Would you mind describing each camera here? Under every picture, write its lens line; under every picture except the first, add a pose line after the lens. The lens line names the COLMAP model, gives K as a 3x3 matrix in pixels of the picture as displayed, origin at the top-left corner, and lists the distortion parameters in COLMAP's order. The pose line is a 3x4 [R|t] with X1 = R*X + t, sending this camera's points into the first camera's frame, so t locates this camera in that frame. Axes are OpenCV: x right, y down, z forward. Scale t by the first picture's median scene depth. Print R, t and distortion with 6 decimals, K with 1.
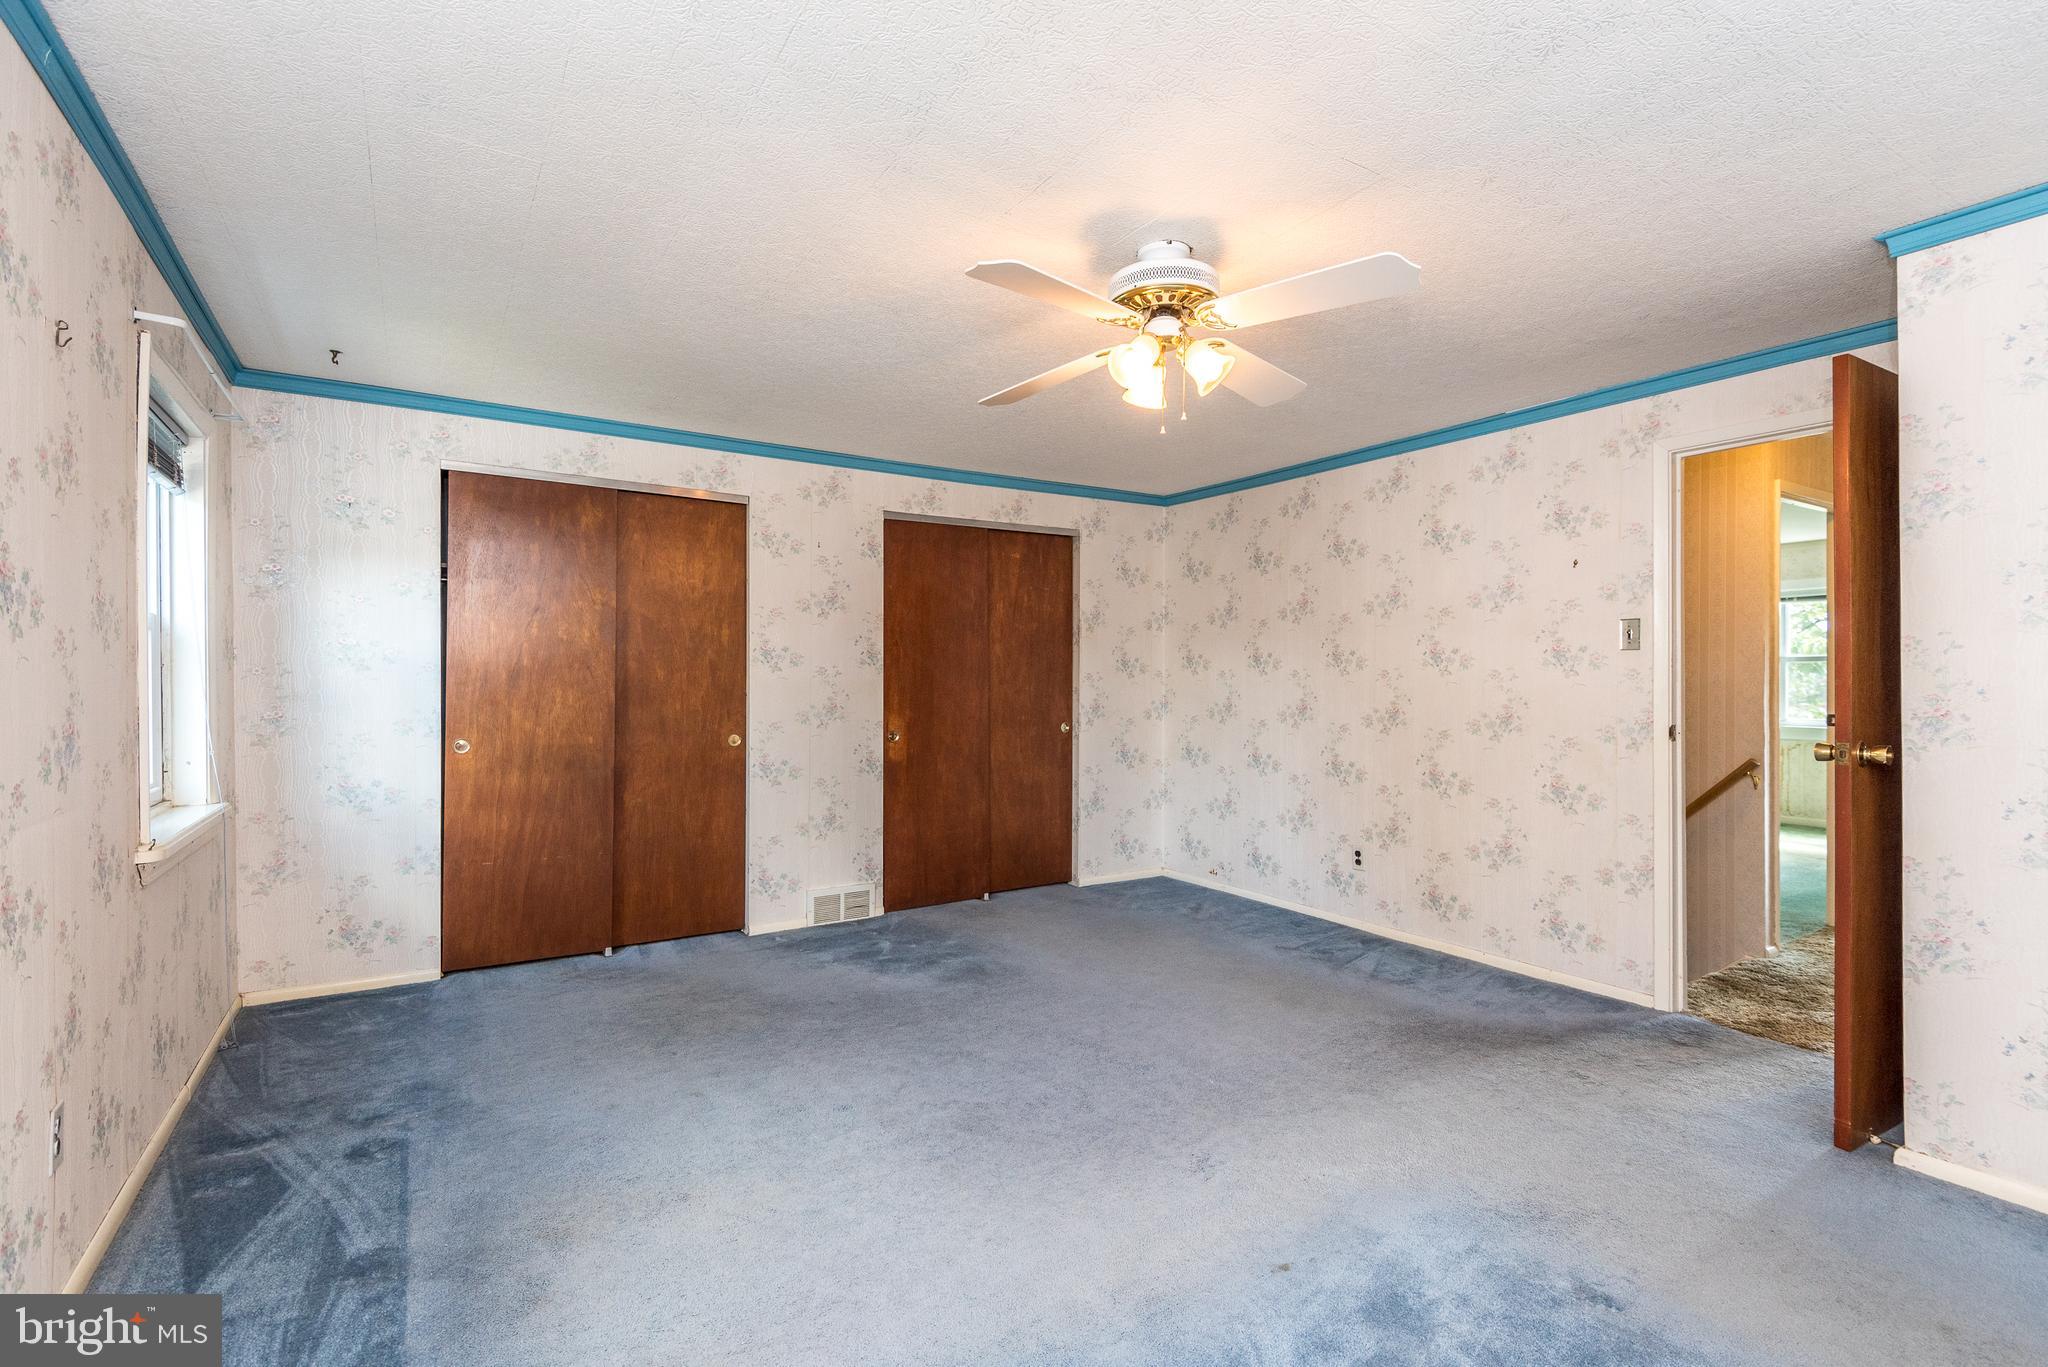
lens RADIAL K [[949.0, 0, 1049.0], [0, 949.0, 682.8], [0, 0, 1]] dist [0.049625, -0.031794]
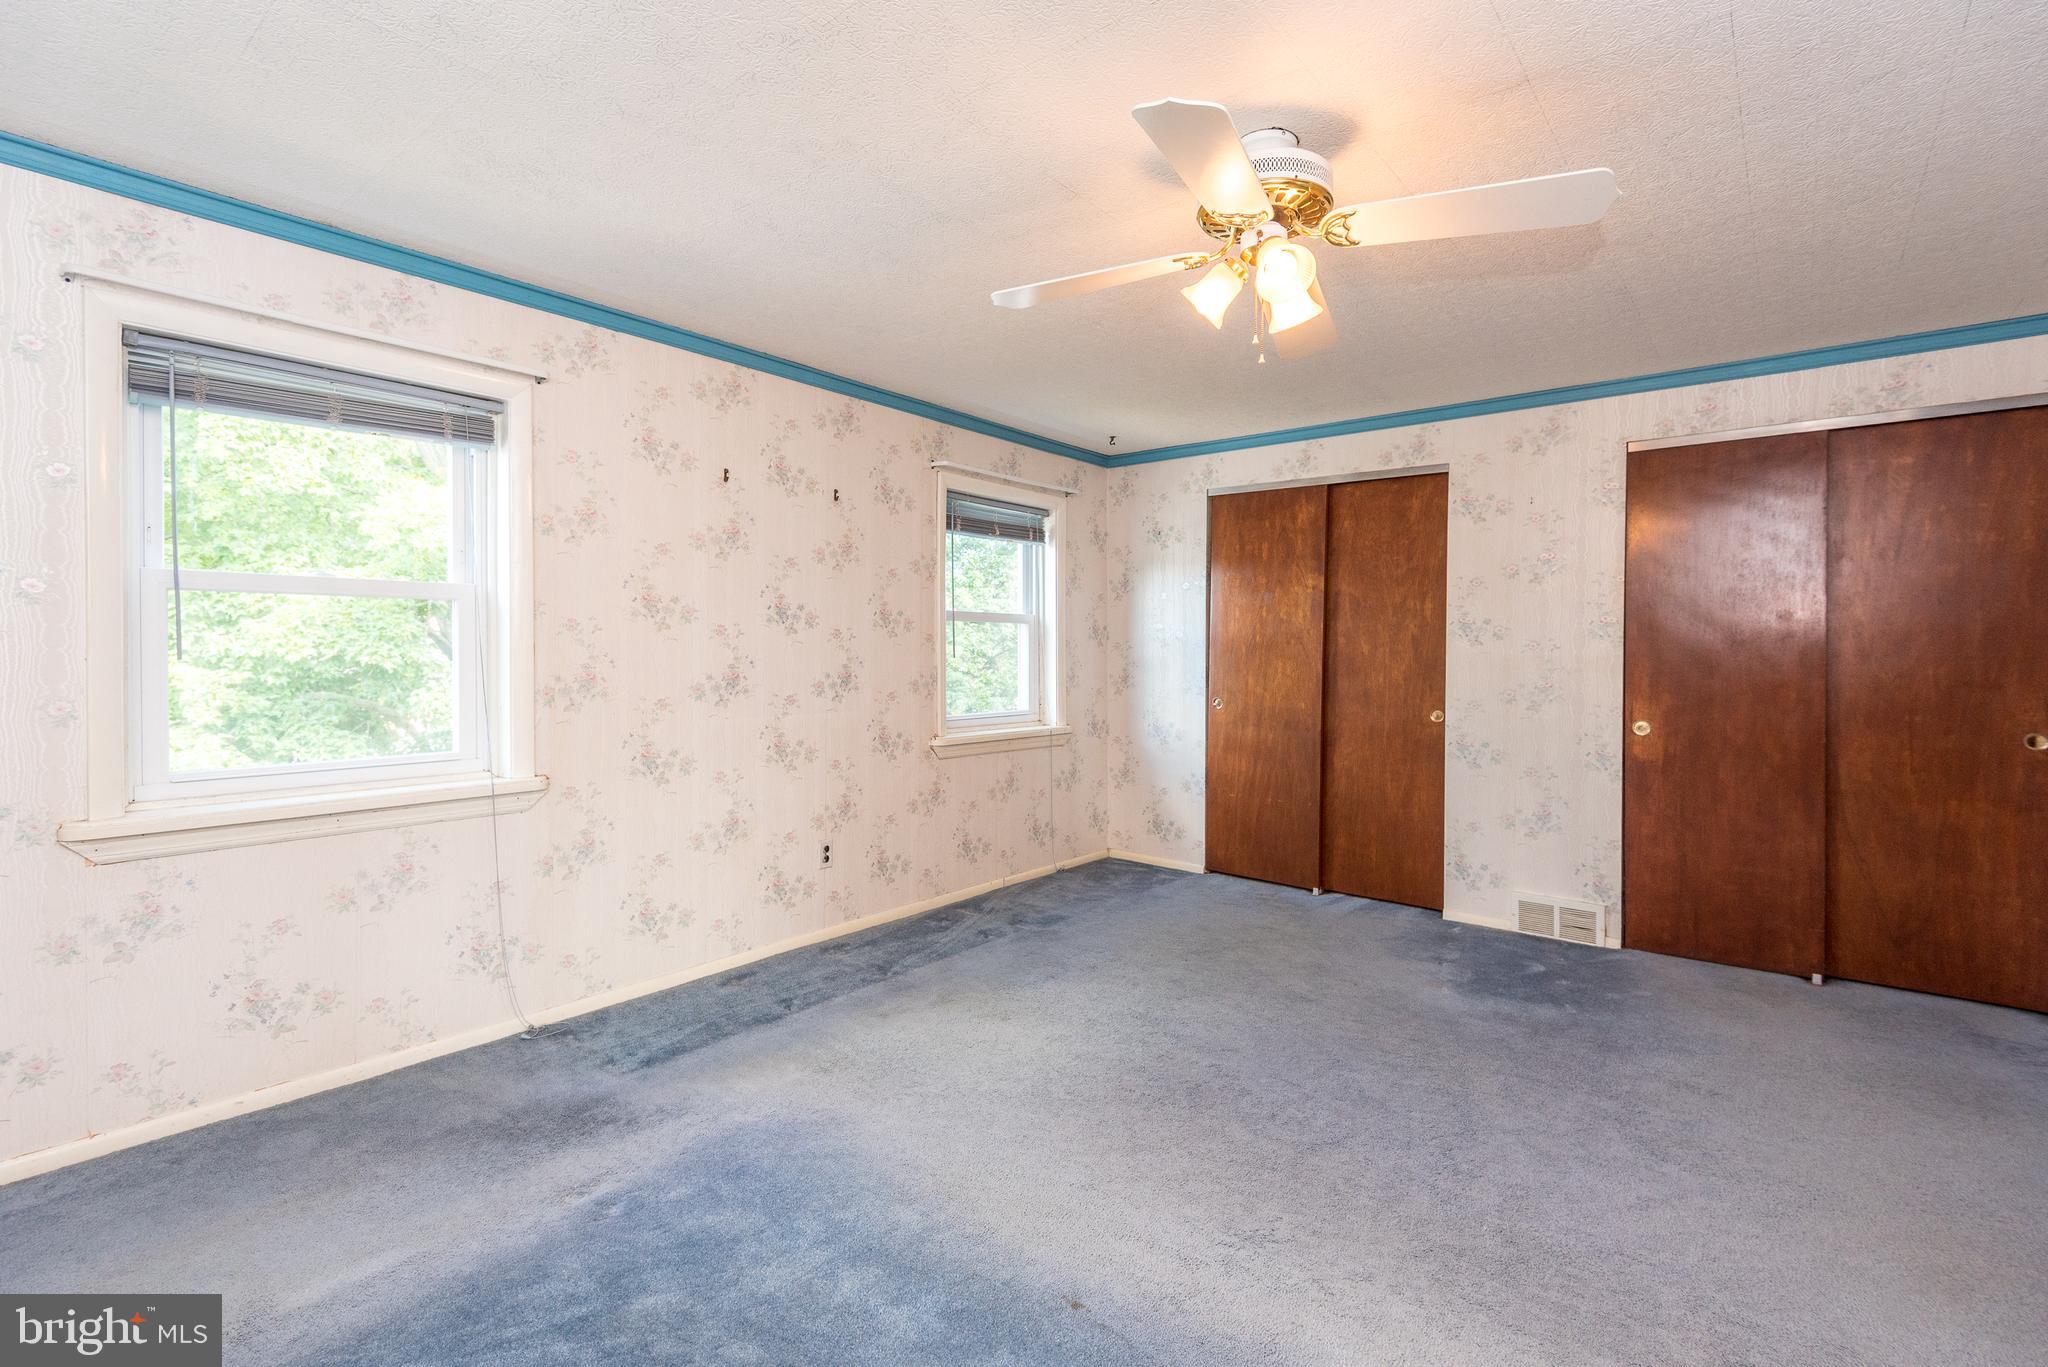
lens RADIAL K [[960.0, 0, 1059.5], [0, 960.0, 676.8], [0, 0, 1]] dist [0.036210, -0.028175]
pose [[0.310983, 0.025458, -0.950074, 0.516703], [-0.011730, 0.999668, 0.022948, 0.001536], [0.950343, 0.004008, 0.311179, 0.342494]]
